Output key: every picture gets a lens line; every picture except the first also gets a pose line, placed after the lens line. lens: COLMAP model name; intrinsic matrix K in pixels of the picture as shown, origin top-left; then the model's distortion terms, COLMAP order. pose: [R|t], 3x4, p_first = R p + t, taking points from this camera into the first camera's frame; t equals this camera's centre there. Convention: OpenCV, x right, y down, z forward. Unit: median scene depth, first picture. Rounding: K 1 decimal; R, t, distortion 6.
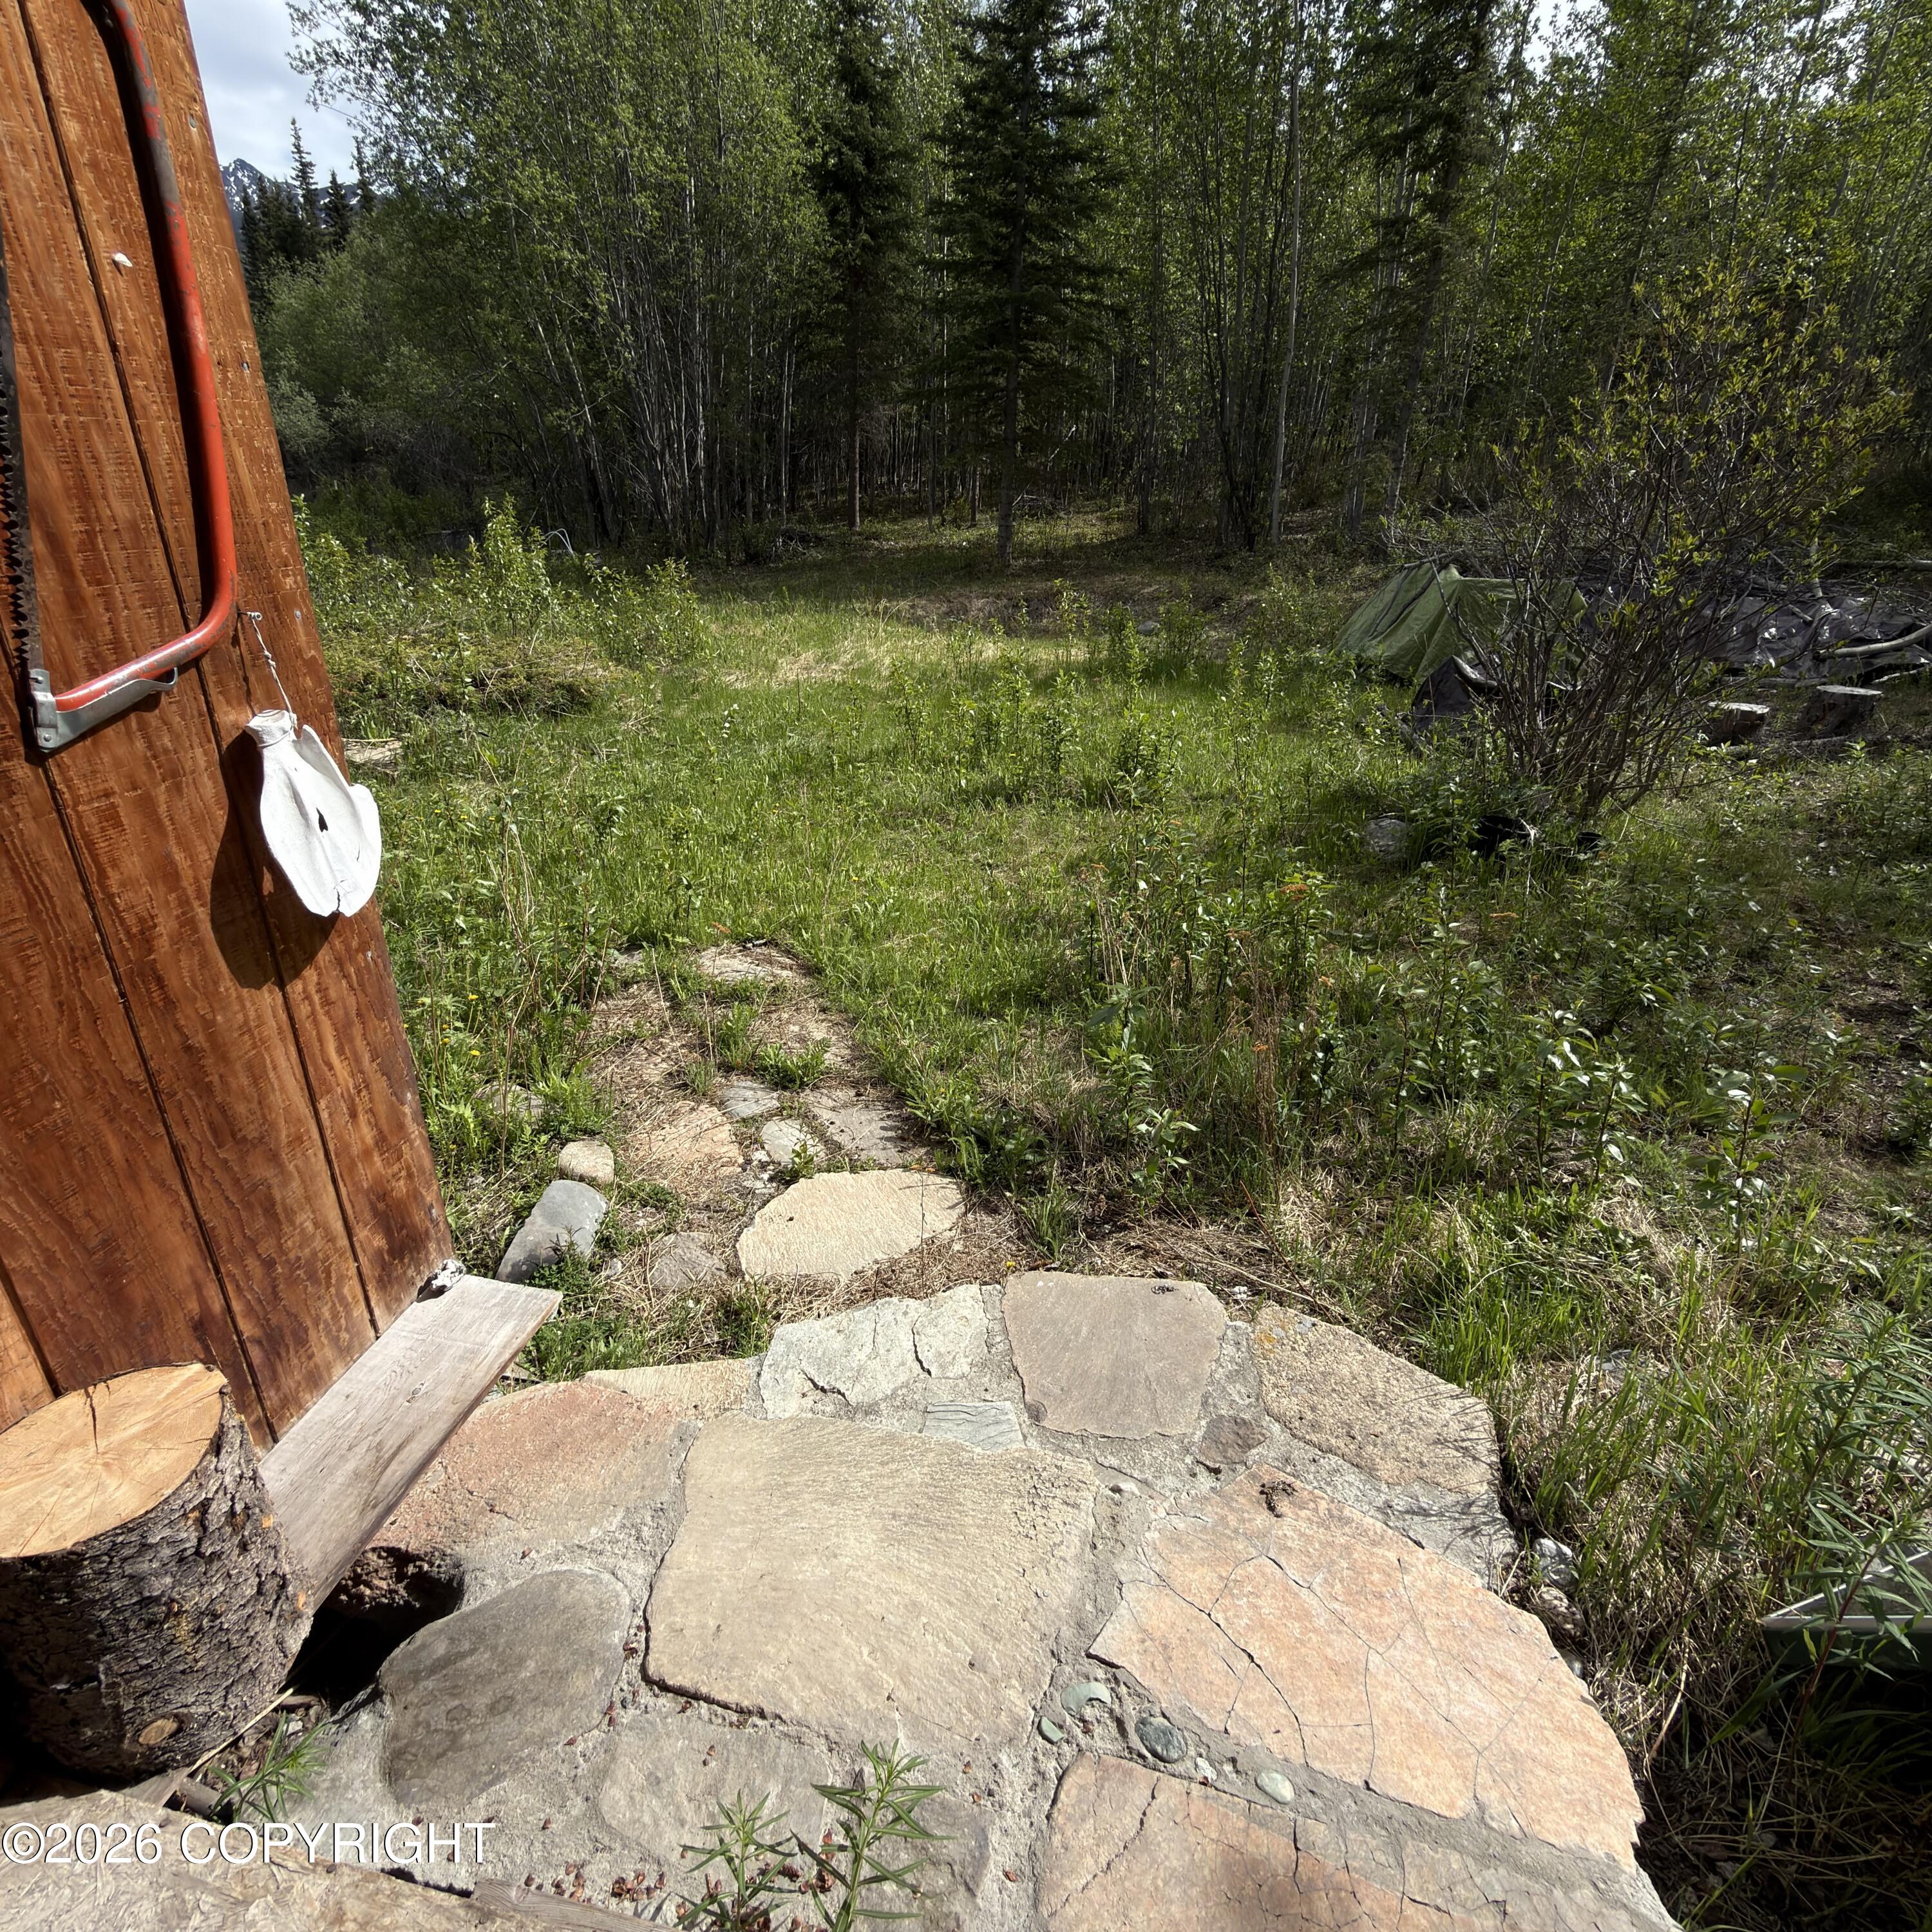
lens RADIAL K [[1023.6, 0, 954.2], [0, 1023.6, 969.6], [0, 0, 1]] dist [-0.004136, -0.000064]
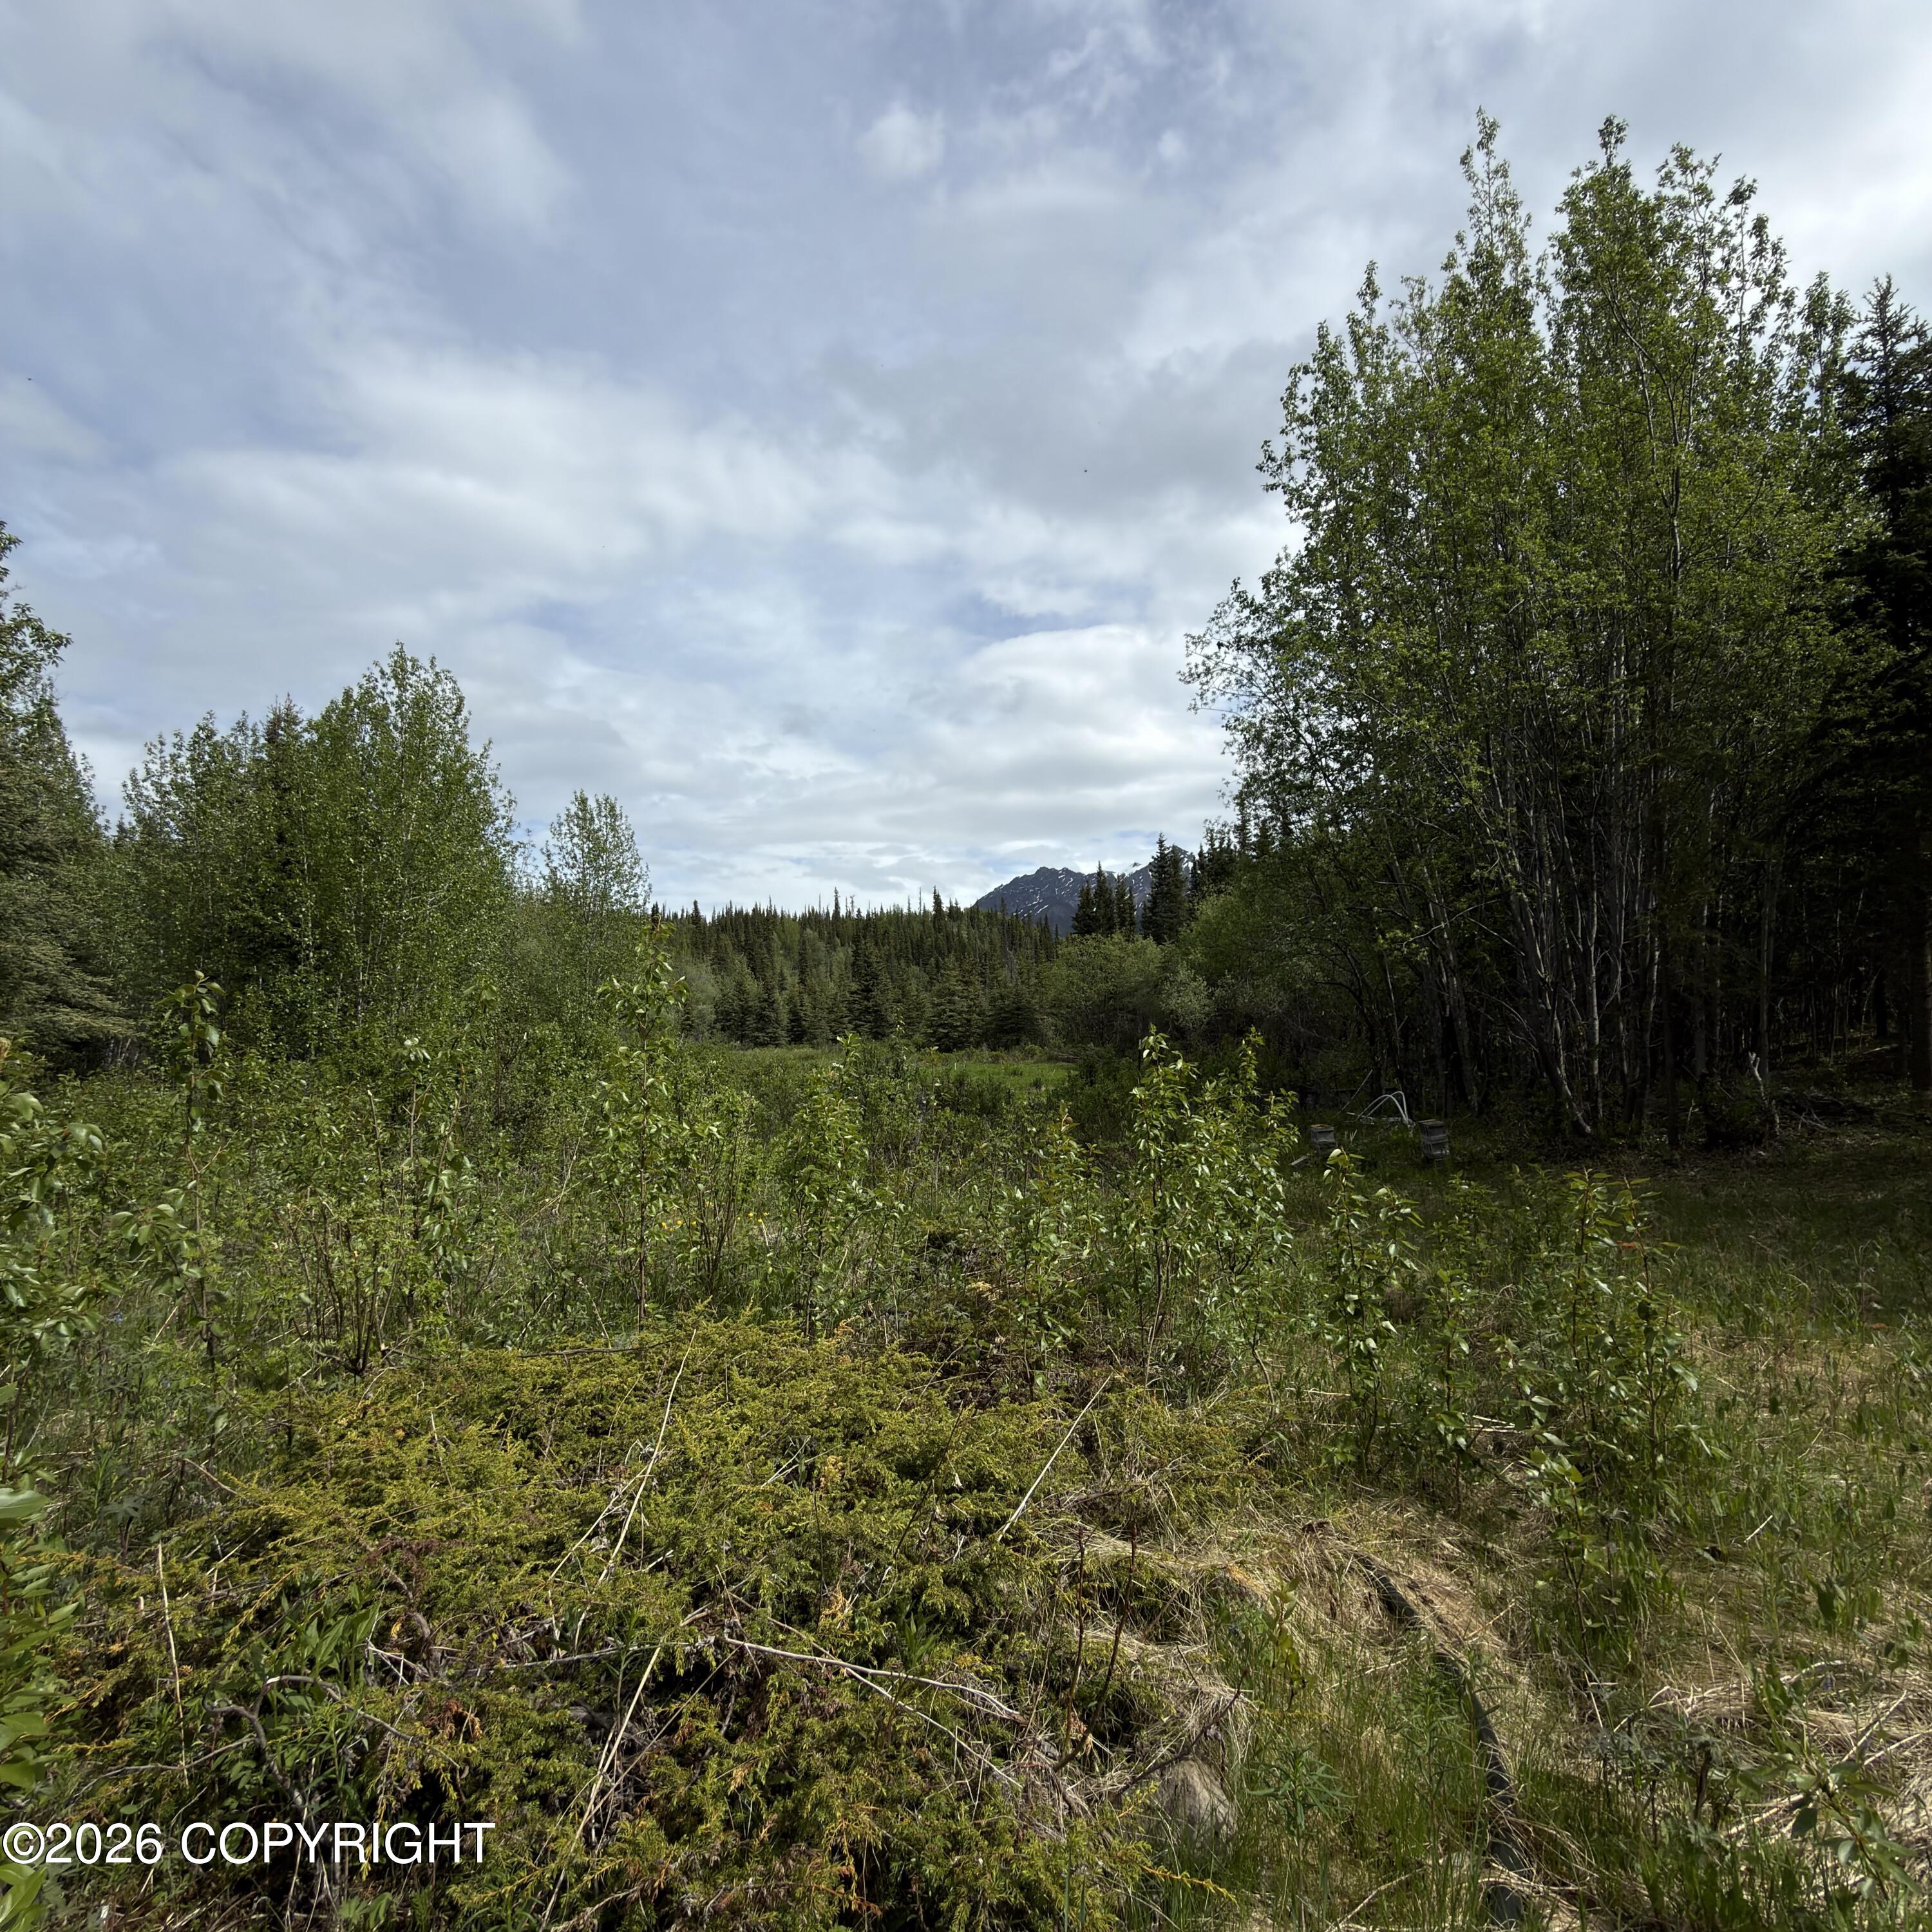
lens RADIAL K [[1023.6, 0, 971.5], [0, 1023.6, 958.2], [0, 0, 1]] dist [-0.004136, -0.000064]
pose [[0.738473, -0.074607, -0.670143, -0.667234], [-0.260591, 0.885060, -0.385695, -0.938511], [0.621893, 0.459458, 0.634151, 1.904202]]
